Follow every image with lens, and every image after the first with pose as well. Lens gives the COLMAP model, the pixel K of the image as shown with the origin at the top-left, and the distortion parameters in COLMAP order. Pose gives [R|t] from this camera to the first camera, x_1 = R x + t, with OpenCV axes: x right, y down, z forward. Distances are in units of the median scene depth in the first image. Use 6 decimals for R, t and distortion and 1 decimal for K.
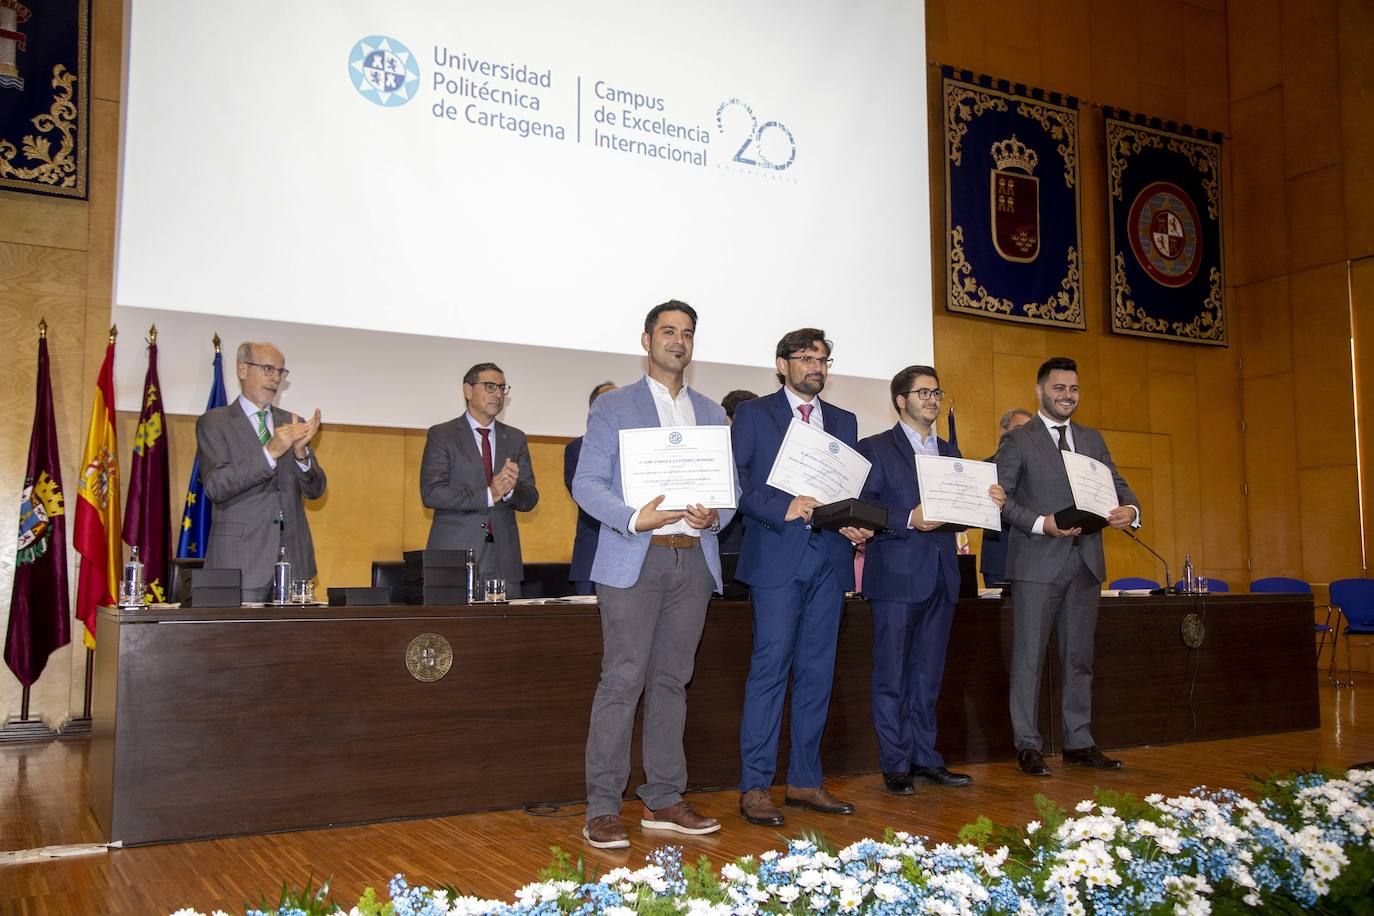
lens RADIAL K [[1275.1, 0, 697.0], [0, 1275.1, 469.9], [0, 0, 1]] dist [0.001038, 0.000000]
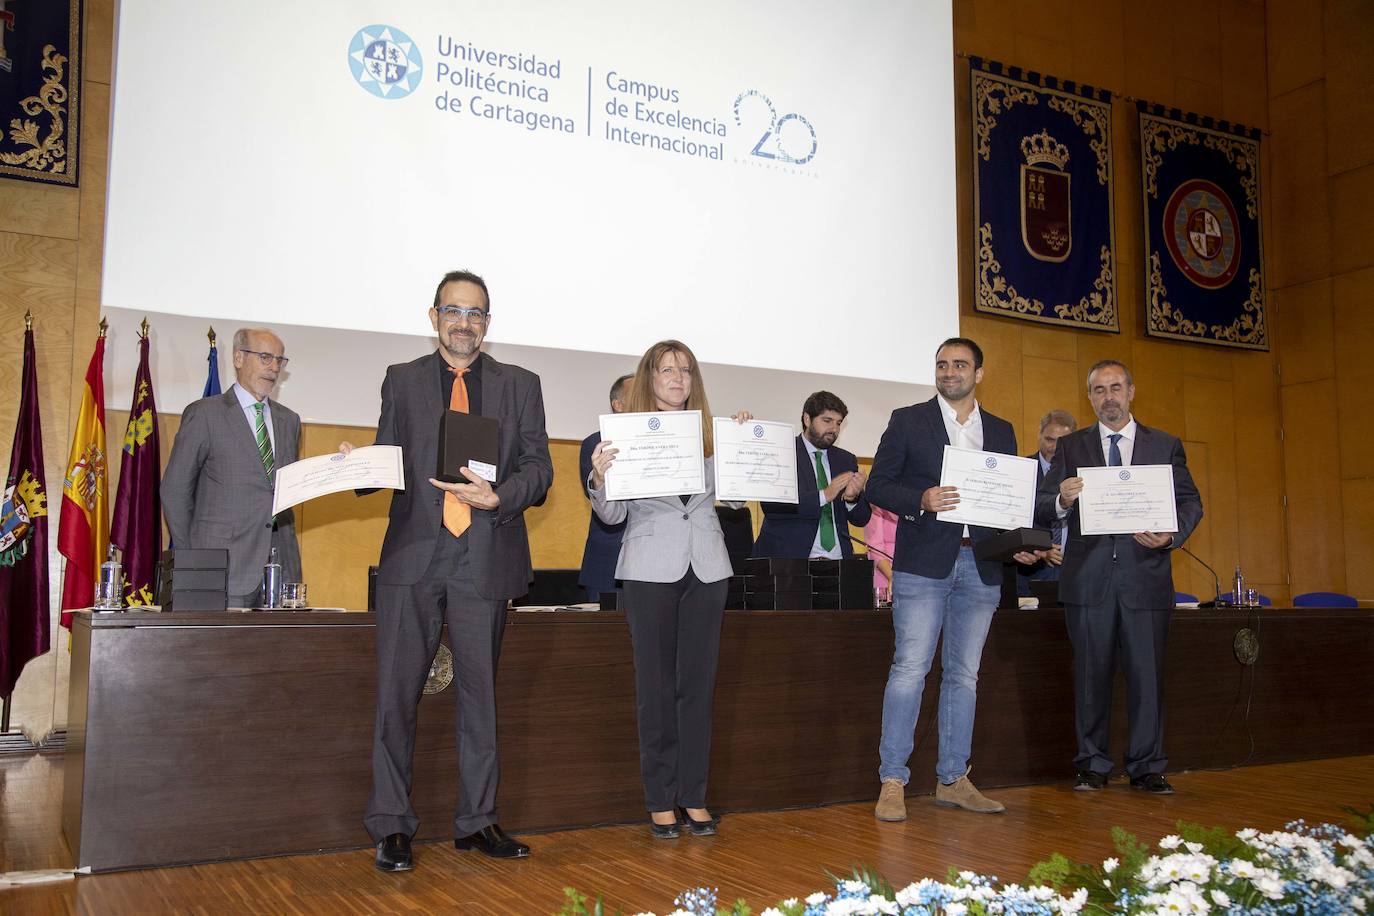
lens RADIAL K [[1285.8, 0, 686.3], [0, 1285.8, 460.7], [0, 0, 1]] dist [0.014070, 0.000000]
pose [[0.999864, 0.004768, -0.015799, -0.004605], [-0.005059, 0.999818, -0.018406, 0.005999], [0.015709, 0.018483, 0.999706, 0.031473]]
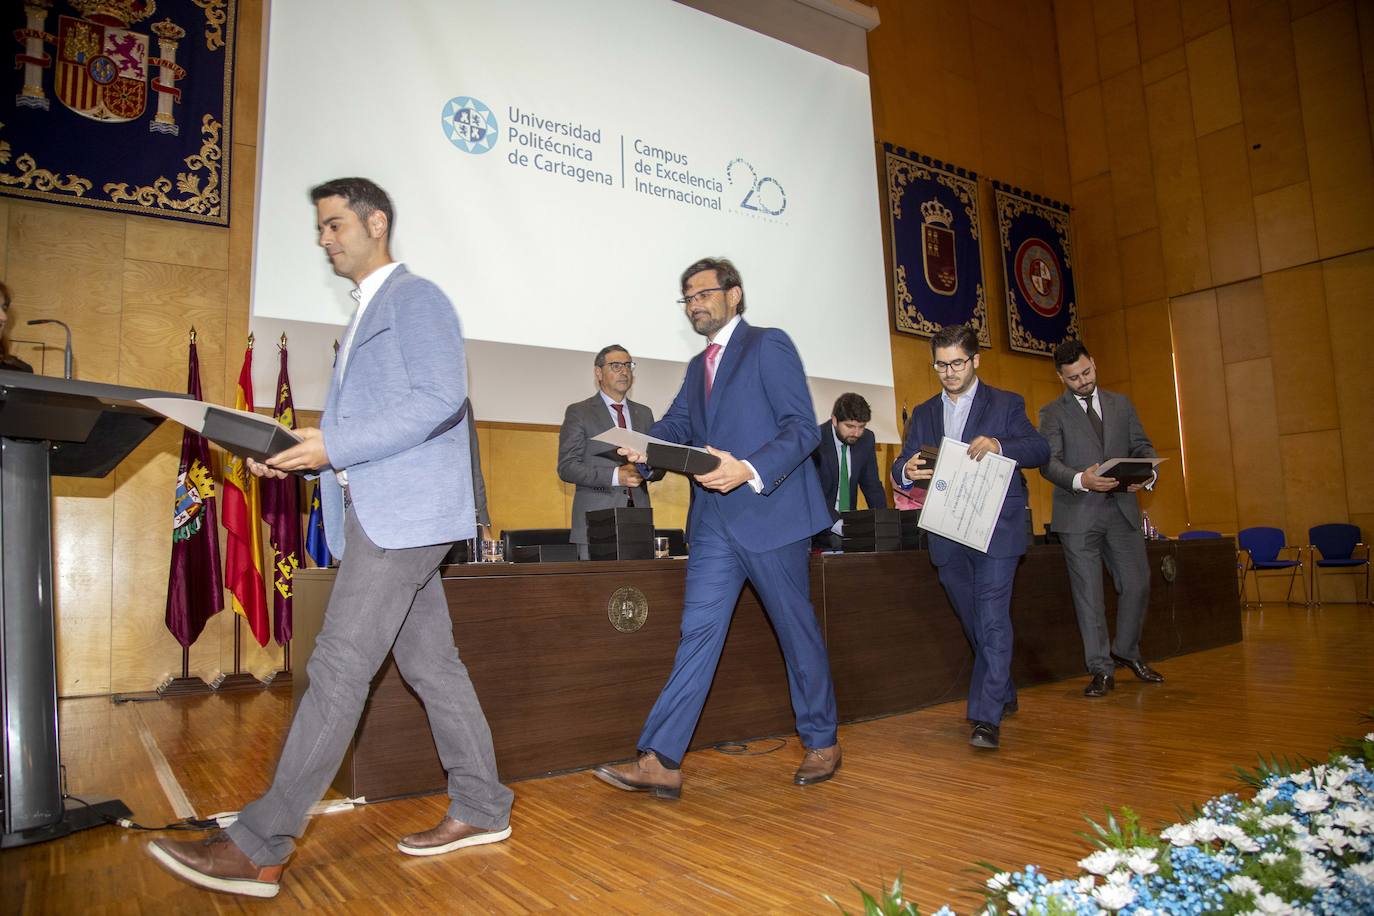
lens RADIAL K [[924.8, 0, 675.0], [0, 924.8, 467.2], [0, 0, 1]] dist [-0.109672, 0.022204]
pose [[0.996138, -0.020086, 0.085470, -0.100830], [0.021336, 0.999678, -0.013733, 0.018393], [-0.085167, 0.015503, 0.996246, 0.107815]]
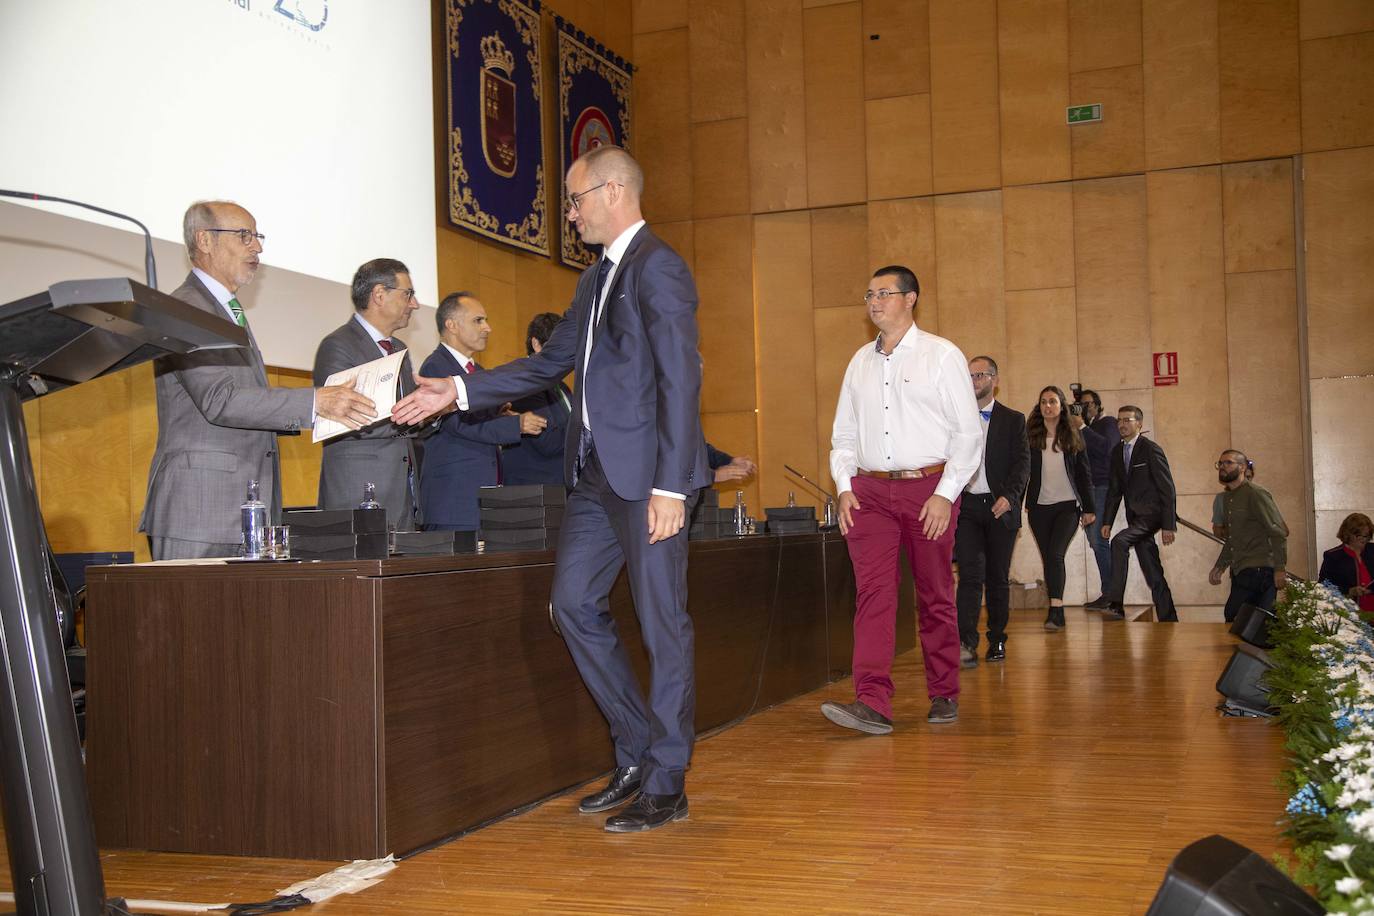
lens RADIAL K [[1566.8, 0, 699.7], [0, 1566.8, 469.0], [0, 0, 1]] dist [0.052790, 0.000000]
pose [[0.754736, 0.005086, 0.656009, -0.371792], [-0.032784, 0.999013, 0.029974, 0.006496], [-0.655209, -0.044129, 0.754157, 0.058771]]
